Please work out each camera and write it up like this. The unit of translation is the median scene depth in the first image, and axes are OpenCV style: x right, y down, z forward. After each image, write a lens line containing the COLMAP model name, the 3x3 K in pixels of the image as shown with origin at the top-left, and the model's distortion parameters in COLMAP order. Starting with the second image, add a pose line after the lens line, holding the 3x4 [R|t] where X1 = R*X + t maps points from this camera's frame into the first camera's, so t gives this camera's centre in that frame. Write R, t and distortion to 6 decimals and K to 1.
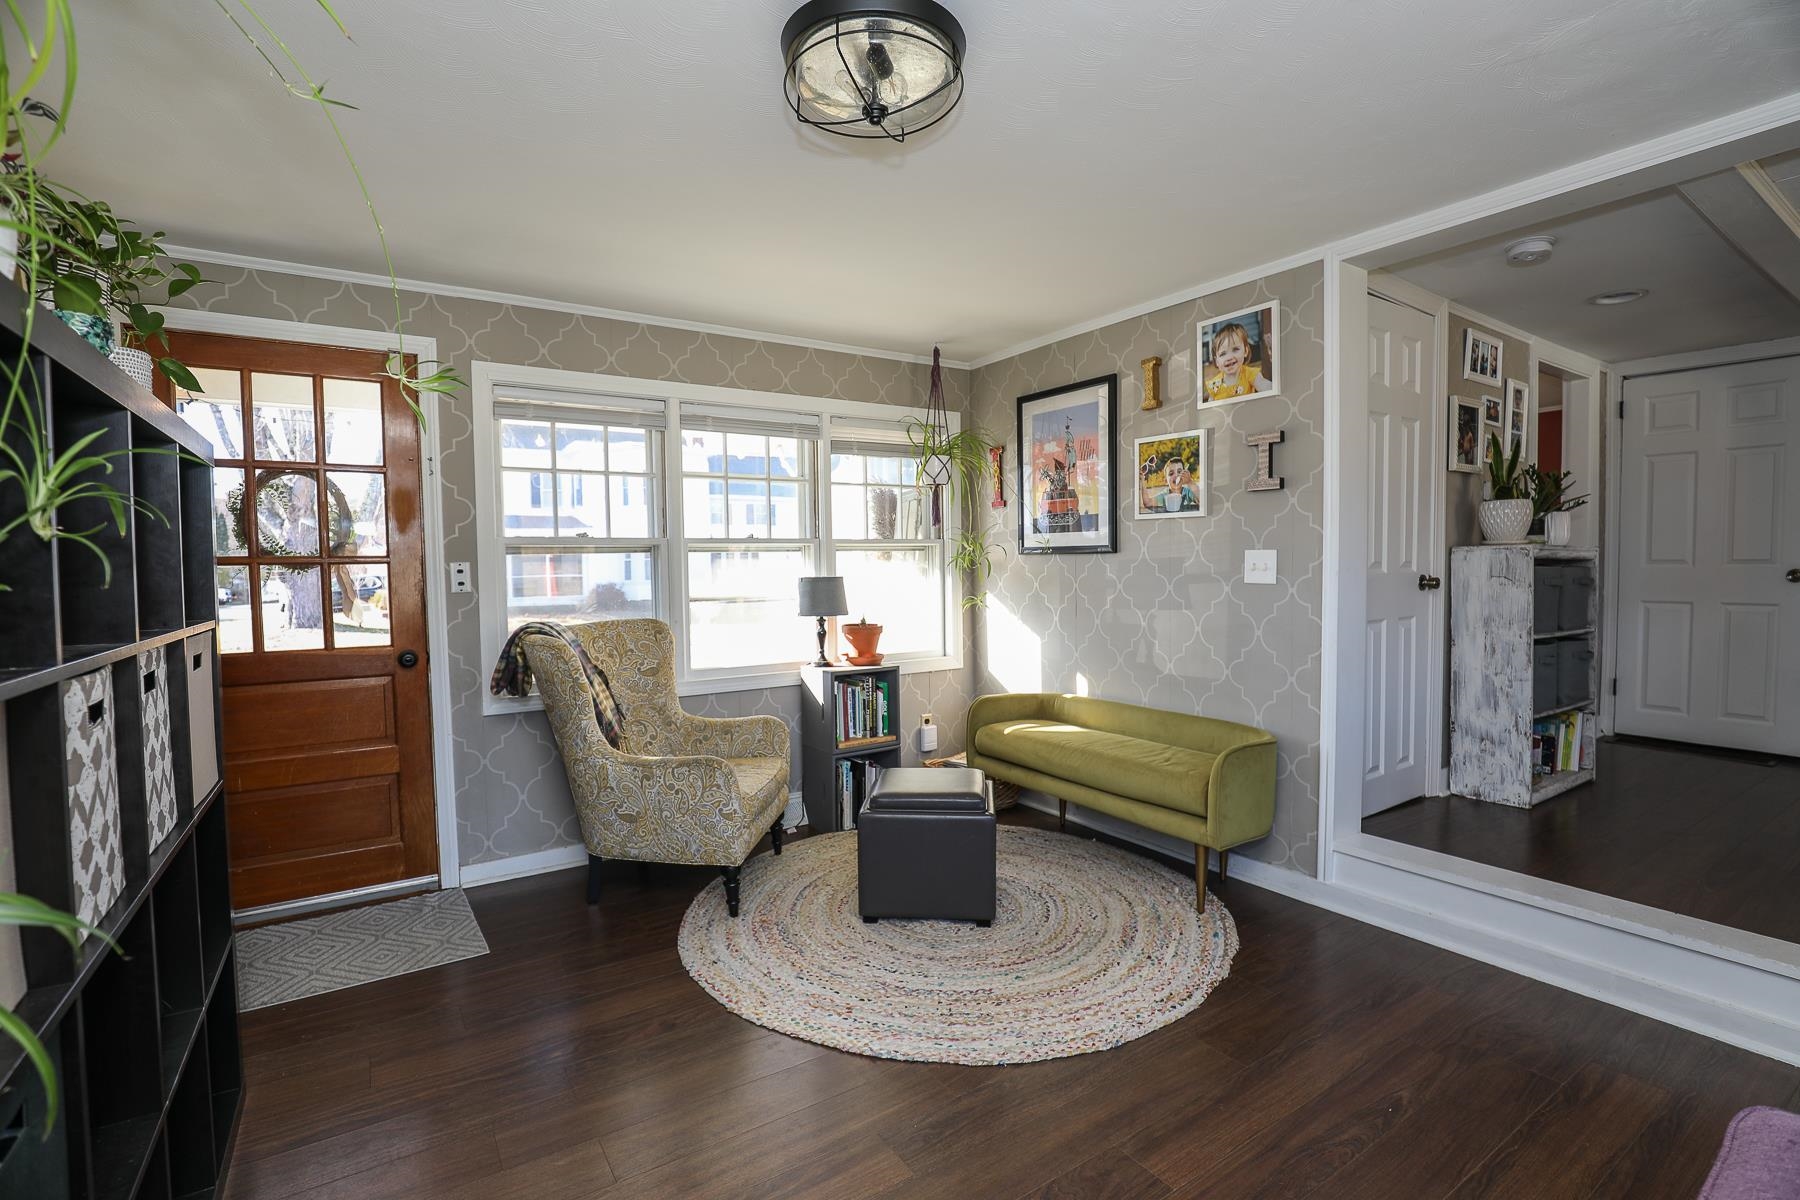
lens RADIAL K [[837.2, 0, 898.1], [0, 837.2, 604.2], [0, 0, 1]] dist [-0.029195, 0.004093]
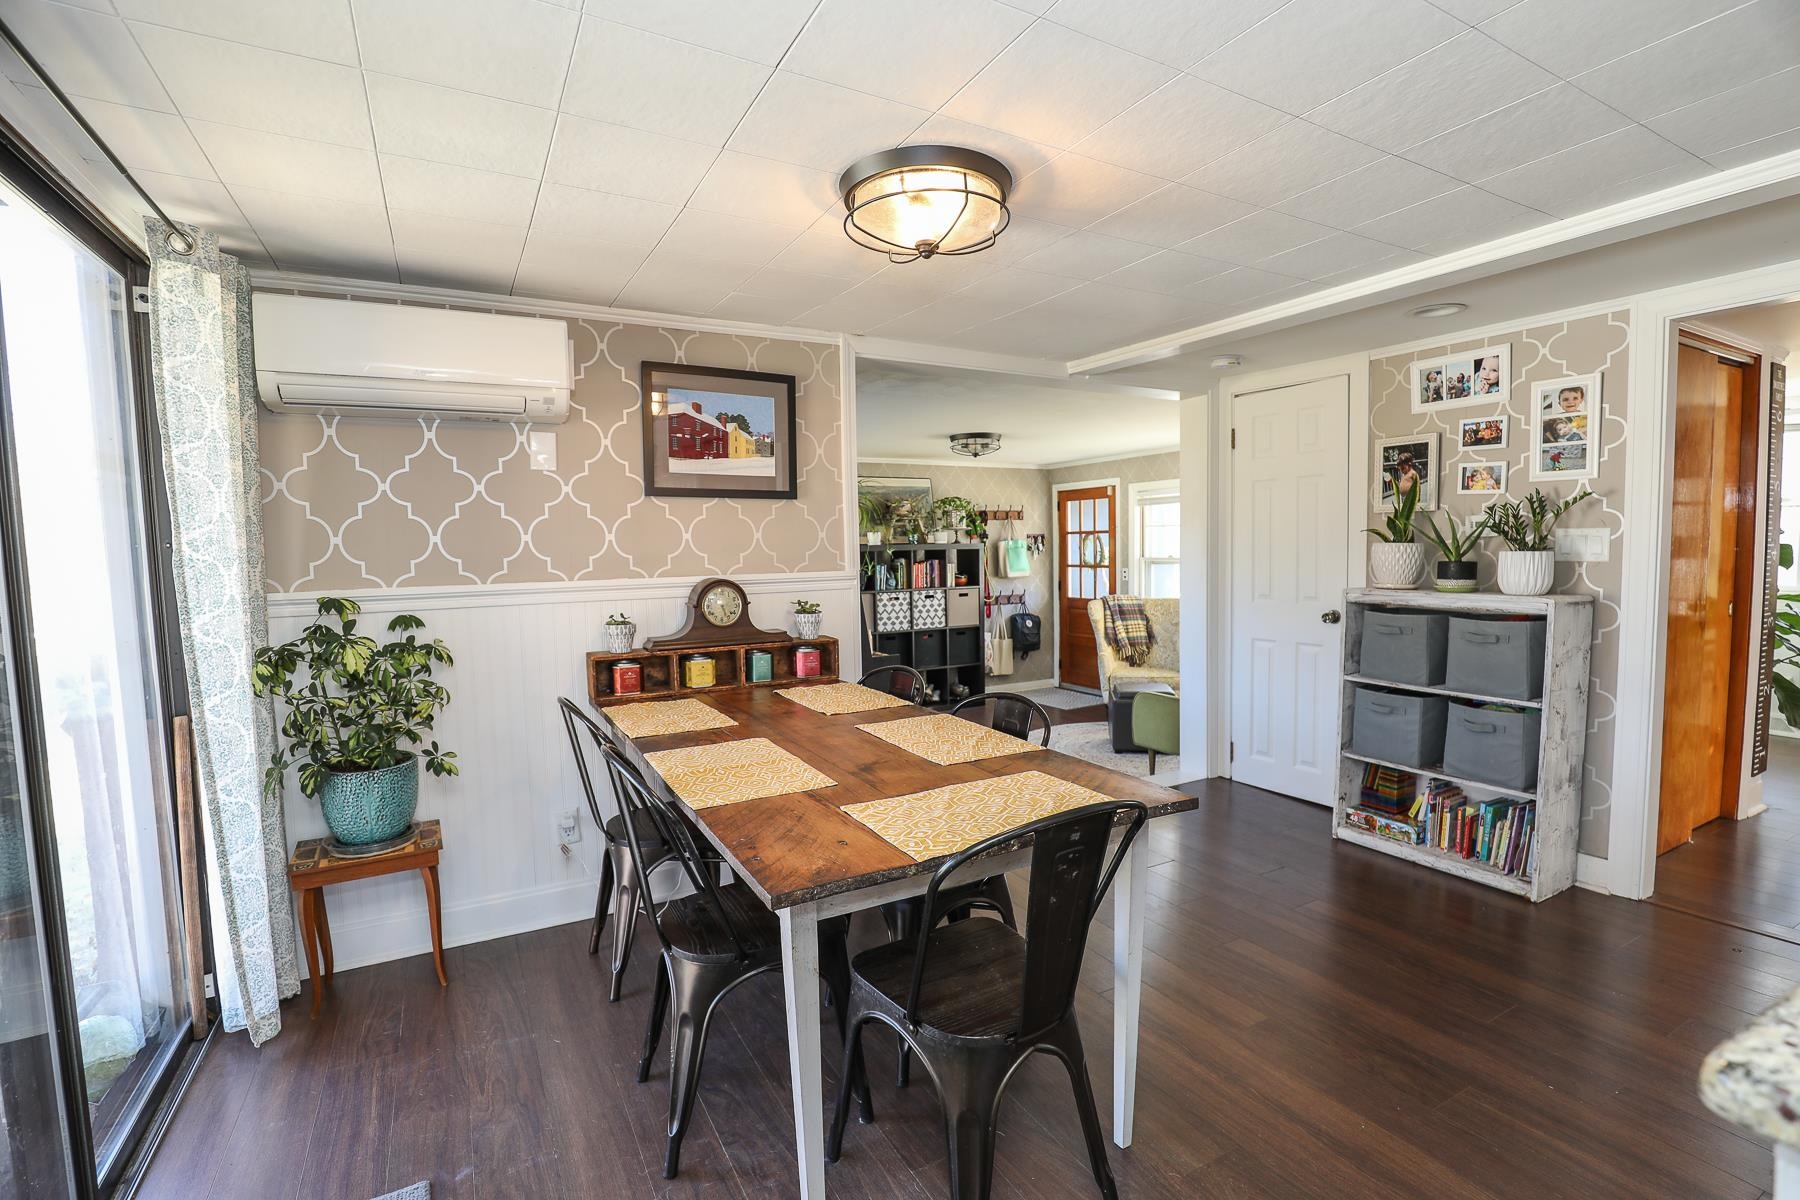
lens RADIAL K [[837.2, 0, 901.4], [0, 837.2, 605.0], [0, 0, 1]] dist [-0.029195, 0.004093]
pose [[-0.082223, 0.082301, -0.993210, 1.965484], [-0.028478, 0.995983, 0.084889, -0.131647], [0.996207, 0.035264, -0.079549, 0.550627]]
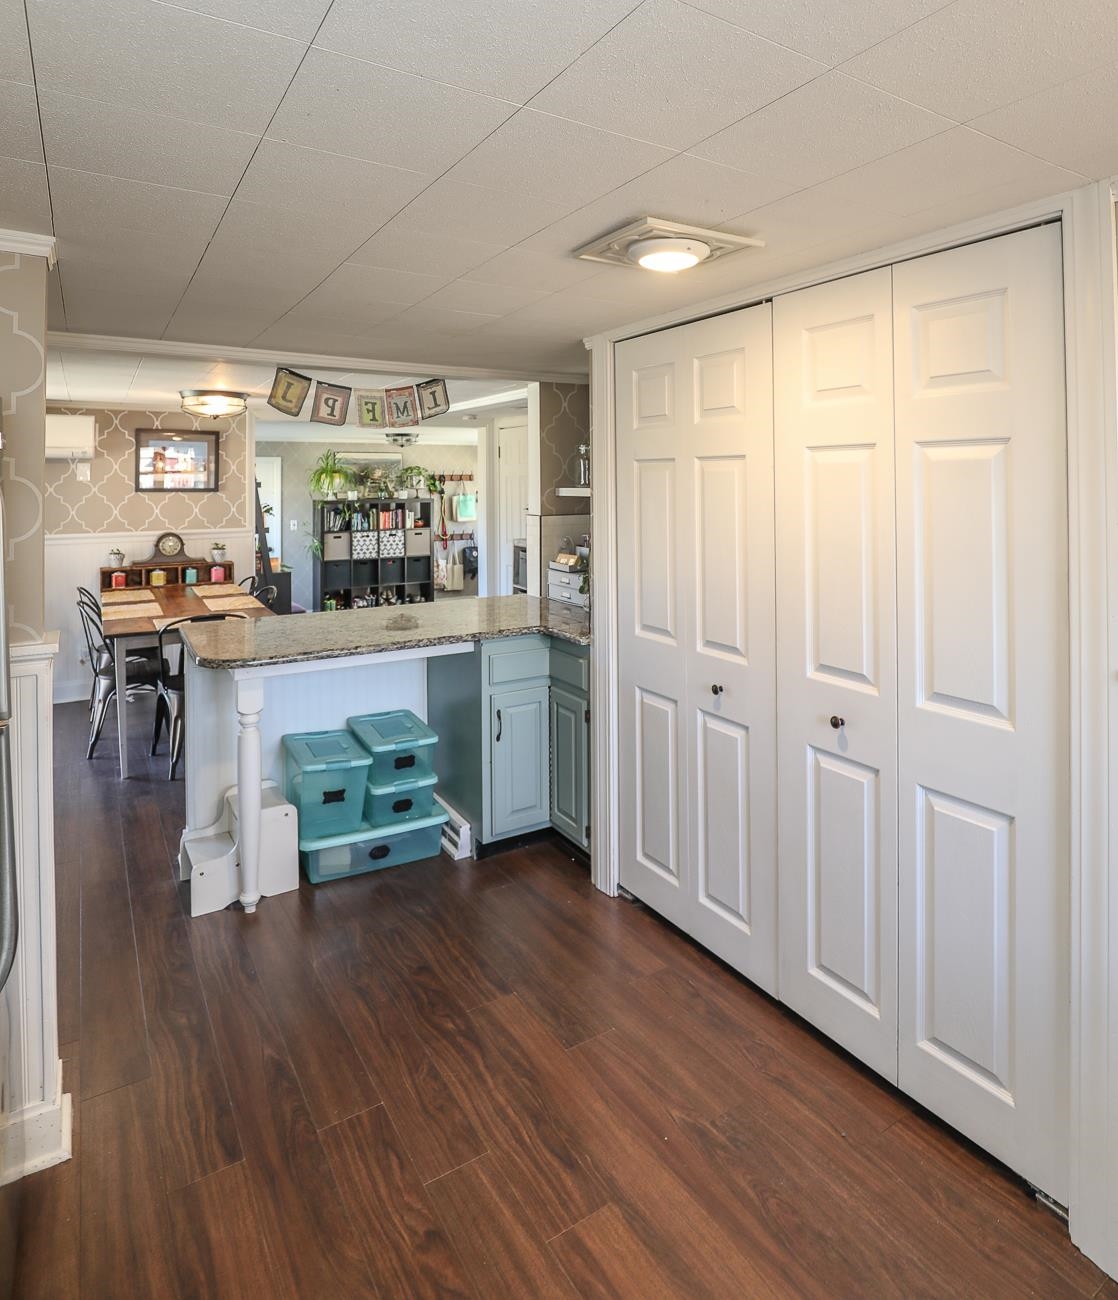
lens RADIAL K [[770.8, 0, 551.0], [0, 770.8, 468.8], [0, 0, 1]] dist [-0.033031, -0.001262]
pose [[-0.034047, -0.001675, -0.999419, 2.767022], [-0.043329, 0.999061, -0.000198, -0.257634], [0.998481, 0.043297, -0.034087, 1.189457]]
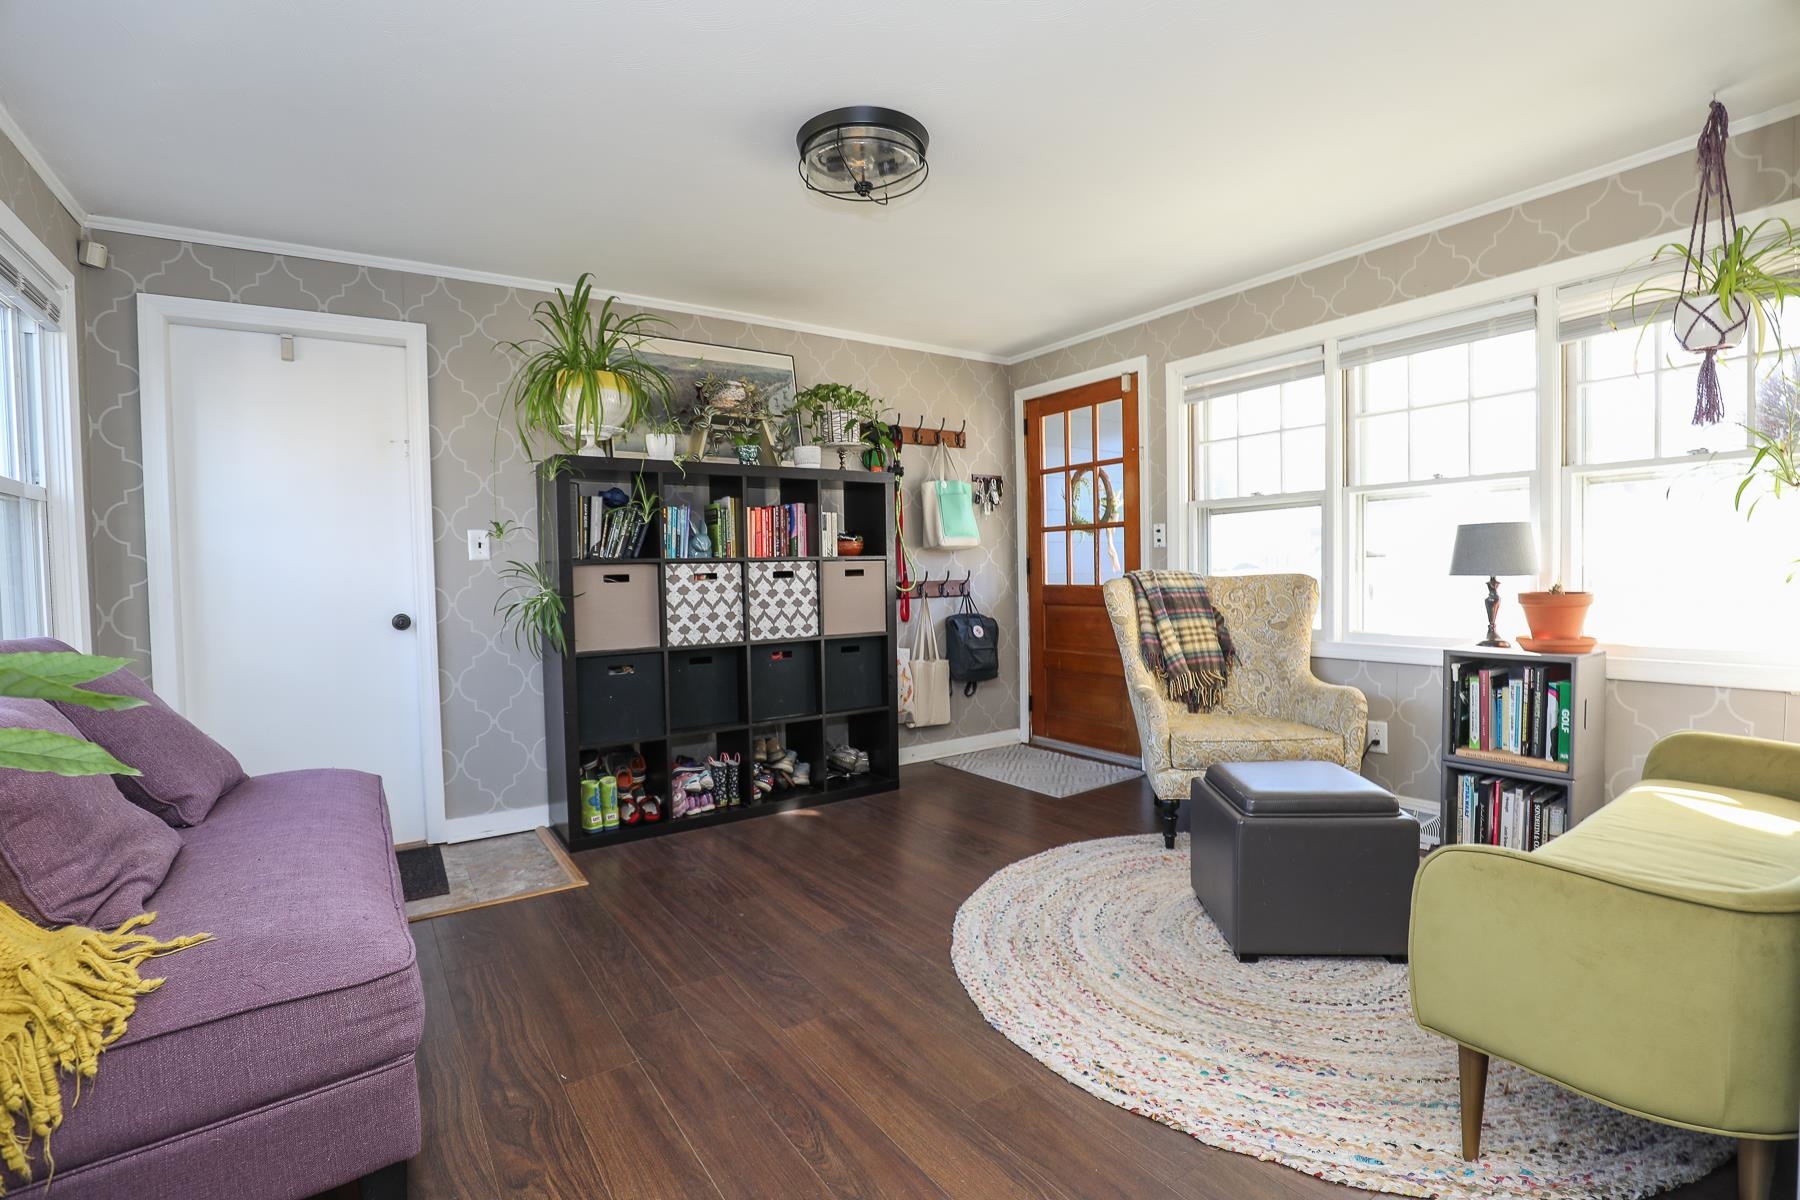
lens RADIAL K [[837.2, 0, 894.6], [0, 837.2, 601.7], [0, 0, 1]] dist [-0.029195, 0.004093]
pose [[0.000432, 0.050142, -0.998742, 0.777461], [-0.028153, 0.998347, 0.050110, 0.017823], [0.999604, 0.028096, 0.001843, 0.593300]]
